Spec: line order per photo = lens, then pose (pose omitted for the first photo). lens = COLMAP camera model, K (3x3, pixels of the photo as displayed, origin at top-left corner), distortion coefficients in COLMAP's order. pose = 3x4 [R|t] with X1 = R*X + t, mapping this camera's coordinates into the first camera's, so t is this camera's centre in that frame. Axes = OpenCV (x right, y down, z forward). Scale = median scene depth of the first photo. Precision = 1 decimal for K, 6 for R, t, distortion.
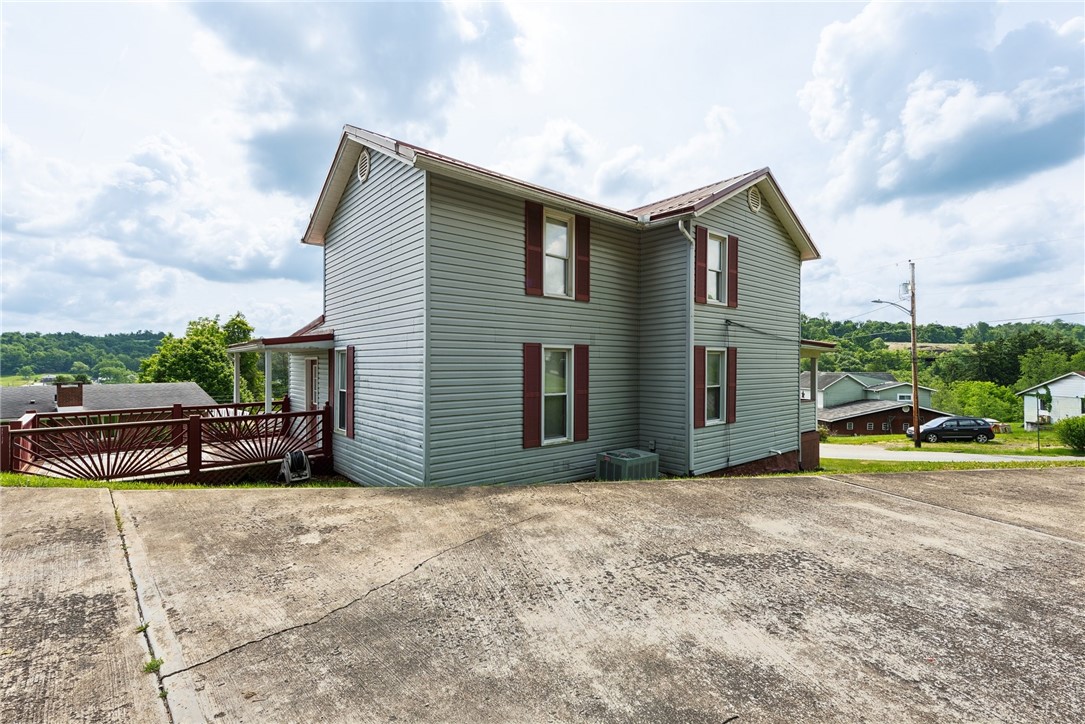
lens RADIAL K [[500.0, 0, 535.5], [0, 500.0, 361.8], [0, 0, 1]] dist [0.003549, 0.000066]
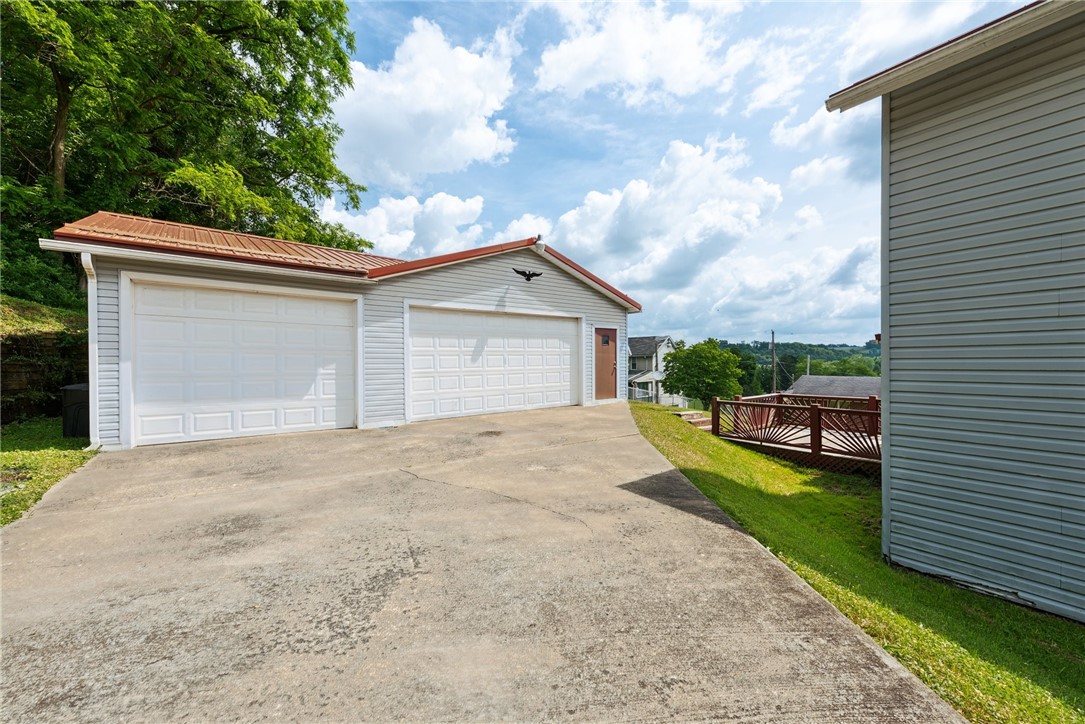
lens RADIAL K [[426.3, 0, 539.8], [0, 426.3, 358.9], [0, 0, 1]] dist [0.003828, -0.000165]
pose [[-0.073188, -0.002302, -0.997315, 0.317130], [0.006310, 0.999976, -0.002772, -0.000183], [0.997298, -0.006496, -0.073172, 0.377402]]
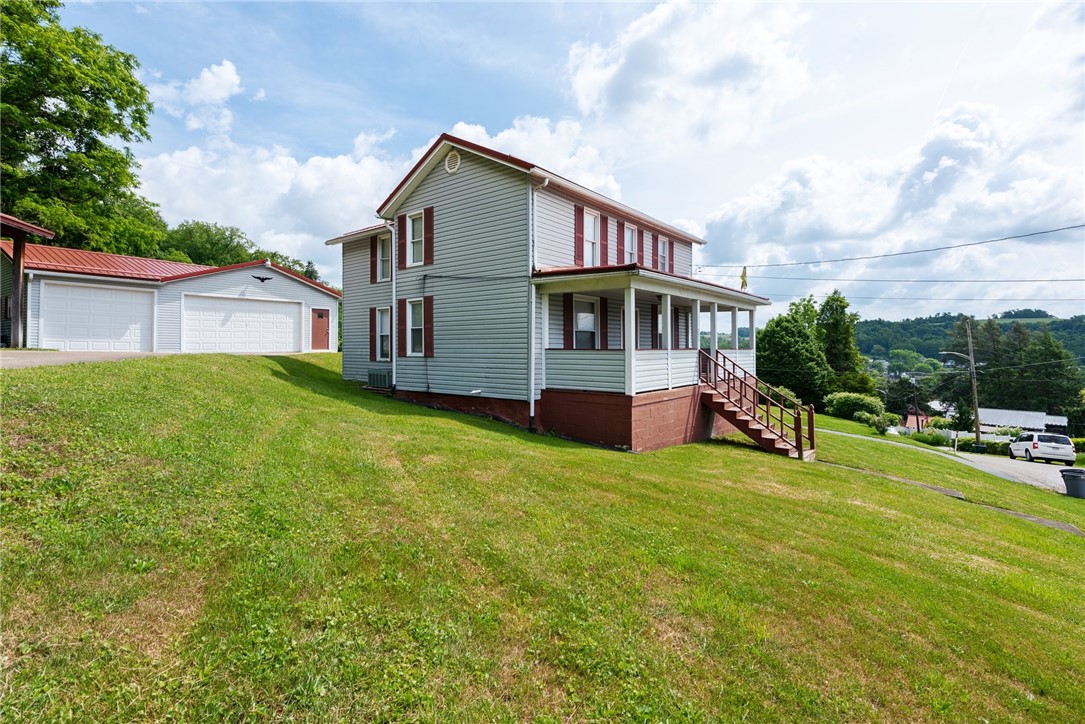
lens RADIAL K [[500.0, 0, 540.3], [0, 500.0, 337.5], [0, 0, 1]] dist [0.003549, 0.000066]
pose [[0.193685, -0.019672, -0.980866, 1.690864], [0.002717, 0.999806, -0.019515, 0.100004], [0.981060, 0.001115, 0.193701, 1.047646]]
